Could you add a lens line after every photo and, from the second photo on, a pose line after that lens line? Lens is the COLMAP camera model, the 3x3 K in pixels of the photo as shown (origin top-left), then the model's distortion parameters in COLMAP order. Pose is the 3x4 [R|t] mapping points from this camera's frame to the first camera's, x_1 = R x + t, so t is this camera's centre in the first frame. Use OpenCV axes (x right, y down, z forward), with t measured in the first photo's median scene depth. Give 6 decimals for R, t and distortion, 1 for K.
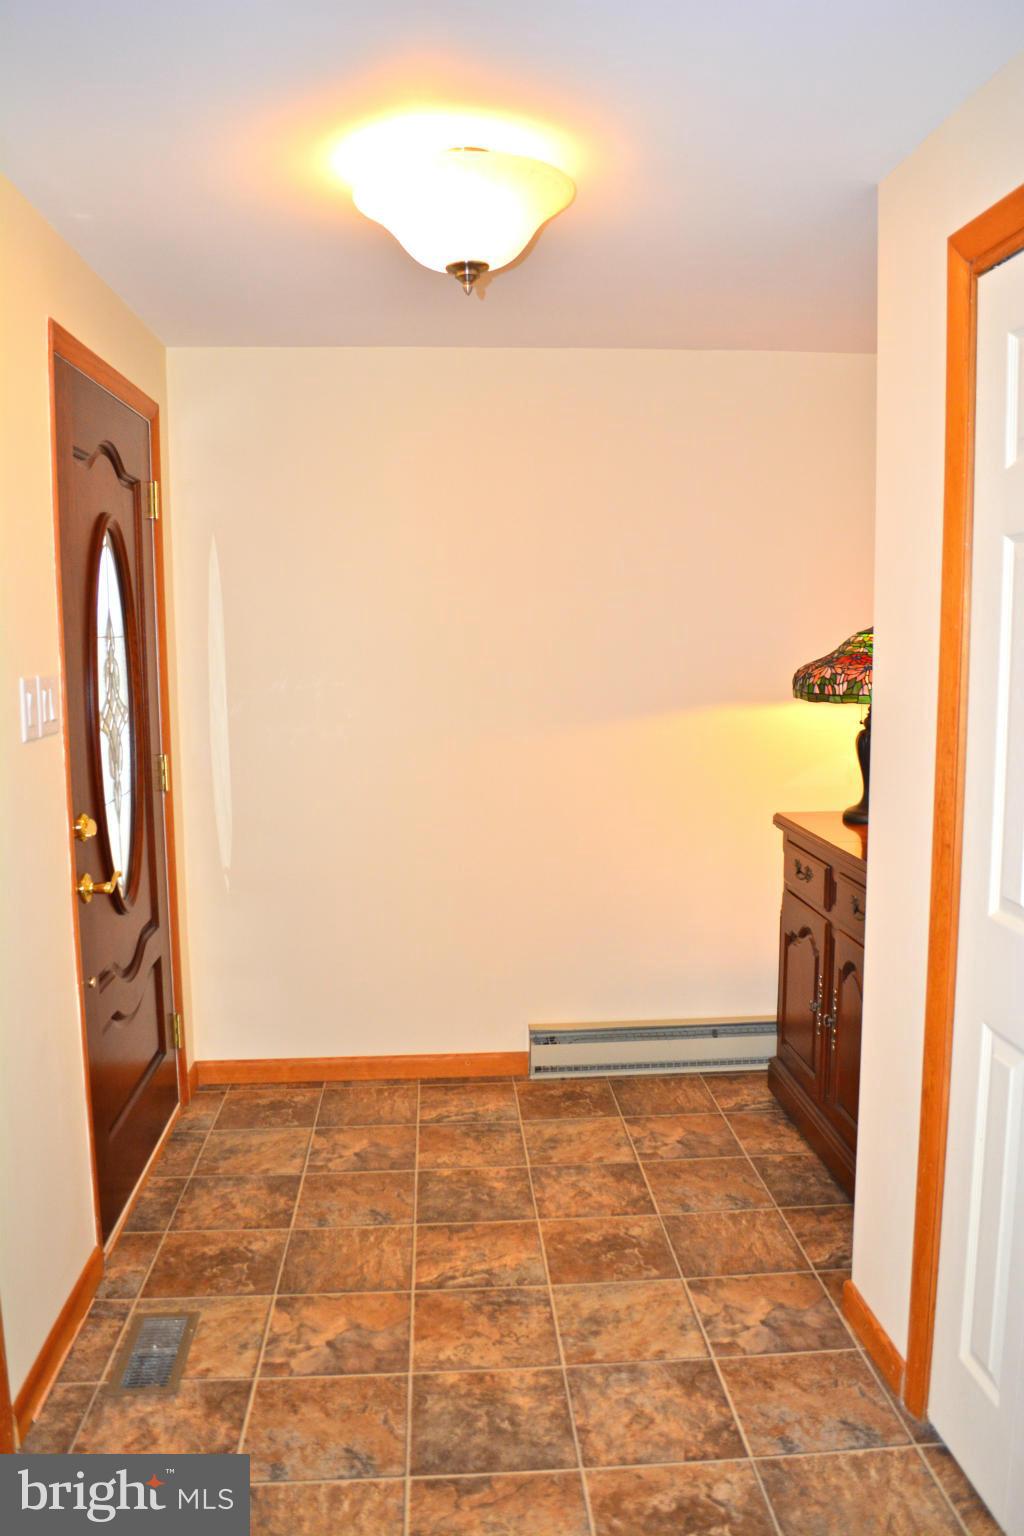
lens RADIAL K [[1232.5, 0, 512.0], [0, 1232.5, 768.0], [0, 0, 1]] dist [-0.061266, -0.004765]
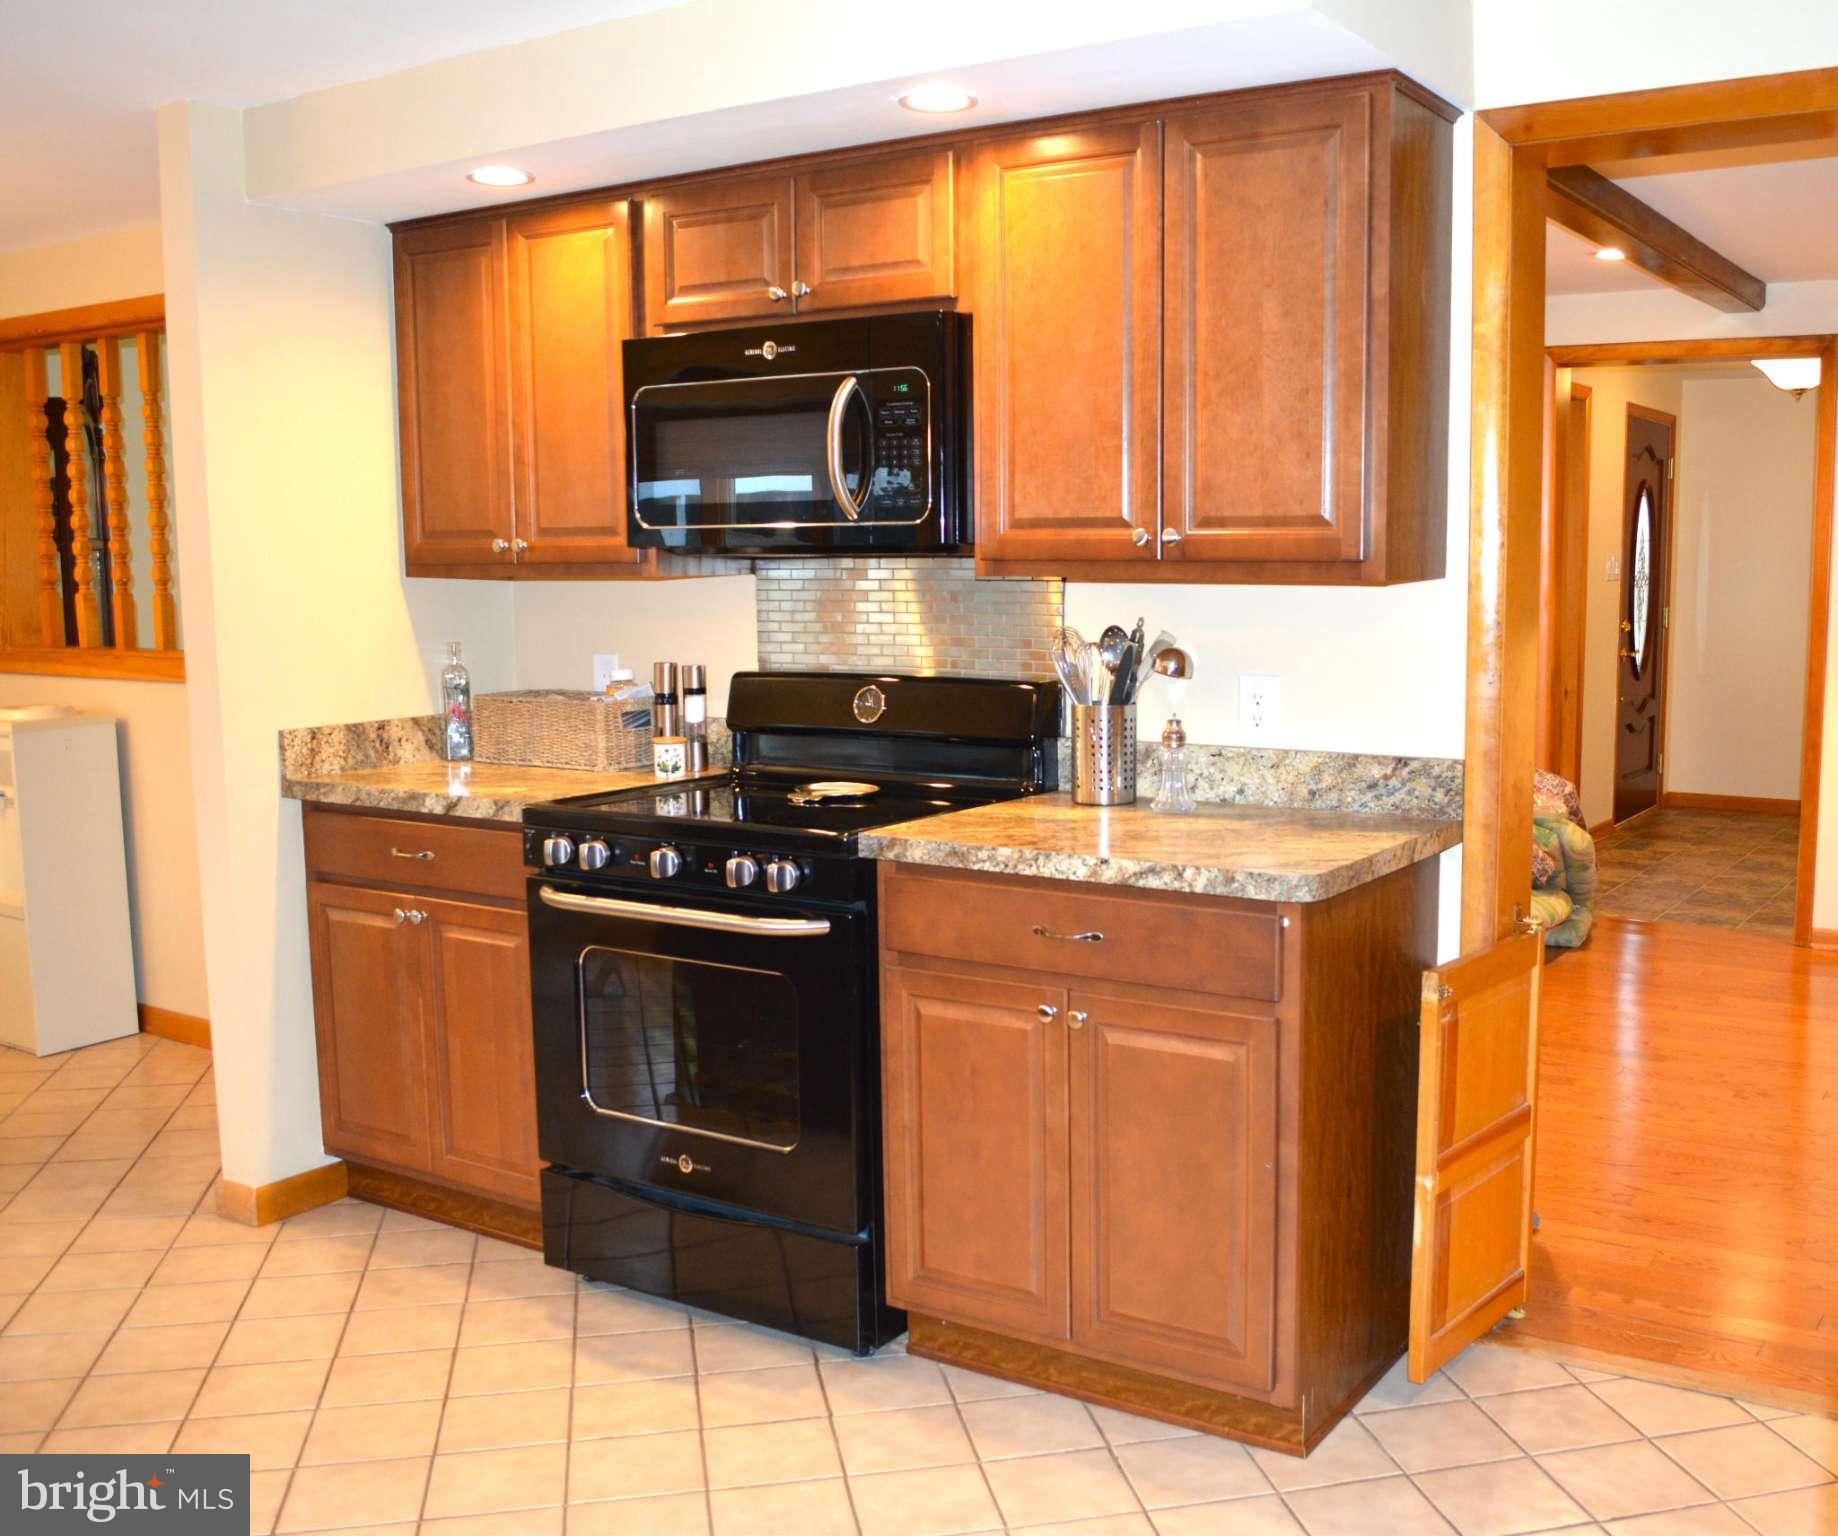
lens RADIAL K [[1897.0, 0, 919.0], [0, 1897.0, 768.0], [0, 0, 1]] dist [-0.110097, 0.007265]
pose [[0.784216, 0.081129, -0.615161, 0.644314], [-0.079268, 0.996391, 0.030355, 0.264053], [0.615403, 0.024957, 0.787817, -2.107732]]
